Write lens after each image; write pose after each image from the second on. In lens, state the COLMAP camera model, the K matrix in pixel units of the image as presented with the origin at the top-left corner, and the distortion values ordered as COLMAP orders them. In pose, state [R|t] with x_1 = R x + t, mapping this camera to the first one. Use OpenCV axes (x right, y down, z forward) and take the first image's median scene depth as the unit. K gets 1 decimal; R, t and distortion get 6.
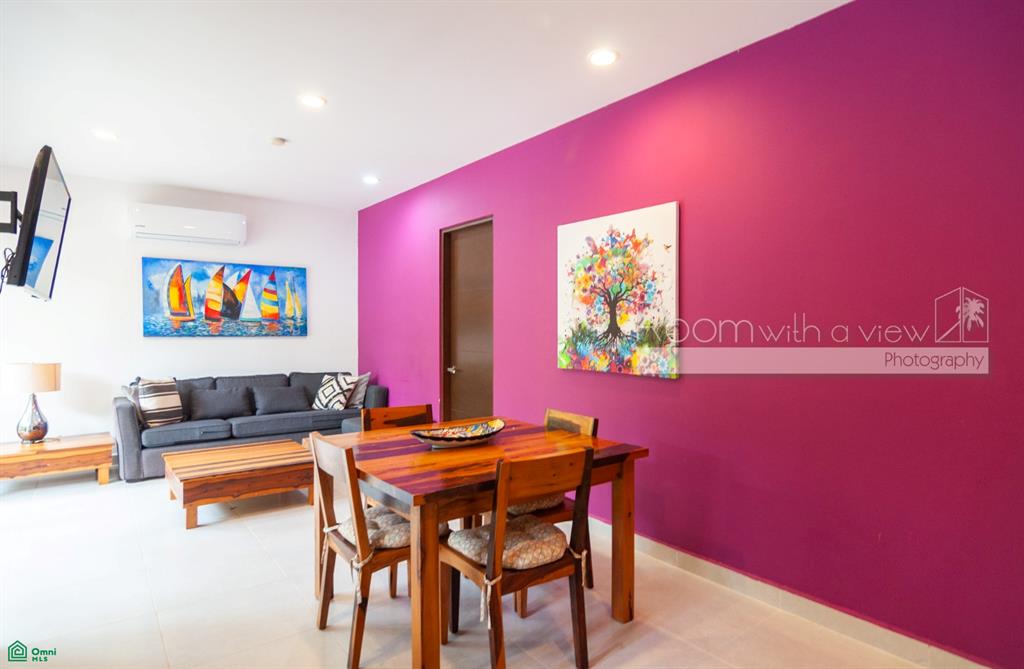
lens RADIAL K [[560.7, 0, 514.4], [0, 560.7, 331.8], [0, 0, 1]] dist [0.002580, 0.001054]
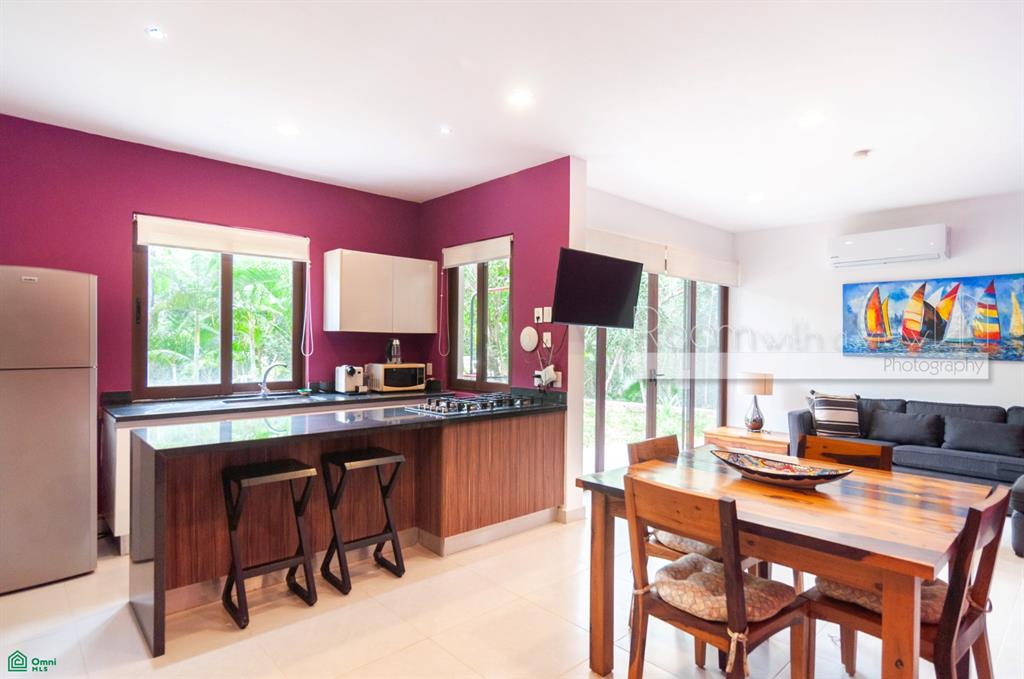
lens RADIAL K [[548.0, 0, 510.4], [0, 548.0, 344.6], [0, 0, 1]] dist [0.001247, 0.000944]
pose [[0.096614, 0.003943, -0.995314, 0.330507], [-0.018723, 0.999822, 0.002144, -0.003614], [0.995146, 0.018428, 0.096671, 0.230642]]
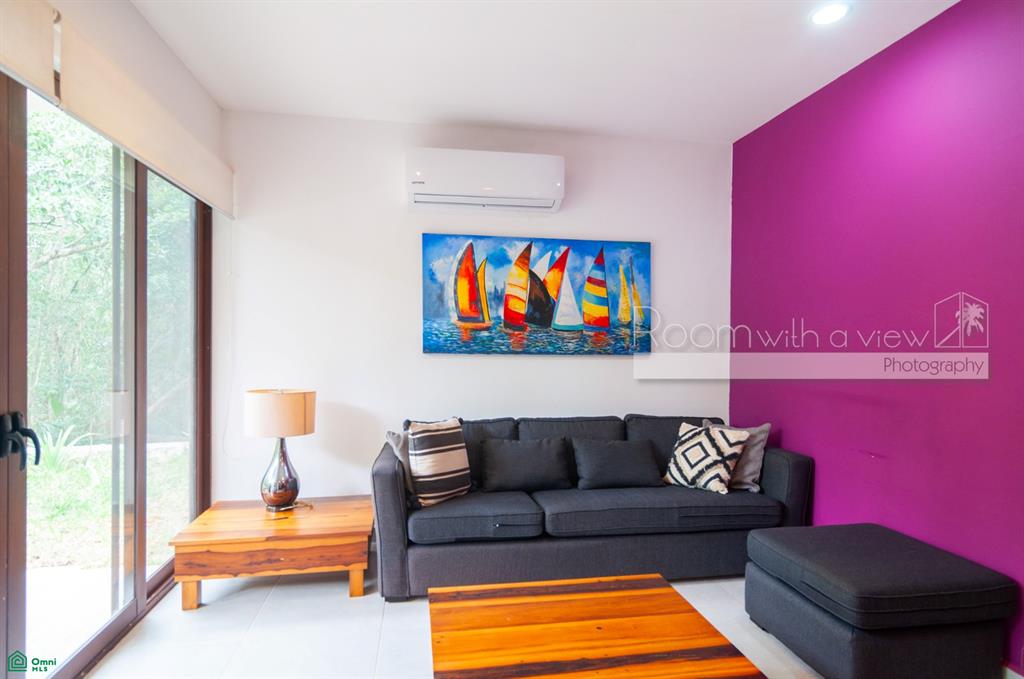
lens RADIAL K [[548.0, 0, 510.4], [0, 548.0, 344.6], [0, 0, 1]] dist [0.001247, 0.000944]
pose [[0.882643, 0.011215, -0.469911, -0.248969], [-0.010845, 0.999935, 0.003495, -0.004106], [0.469920, 0.002012, 0.882707, 0.448240]]
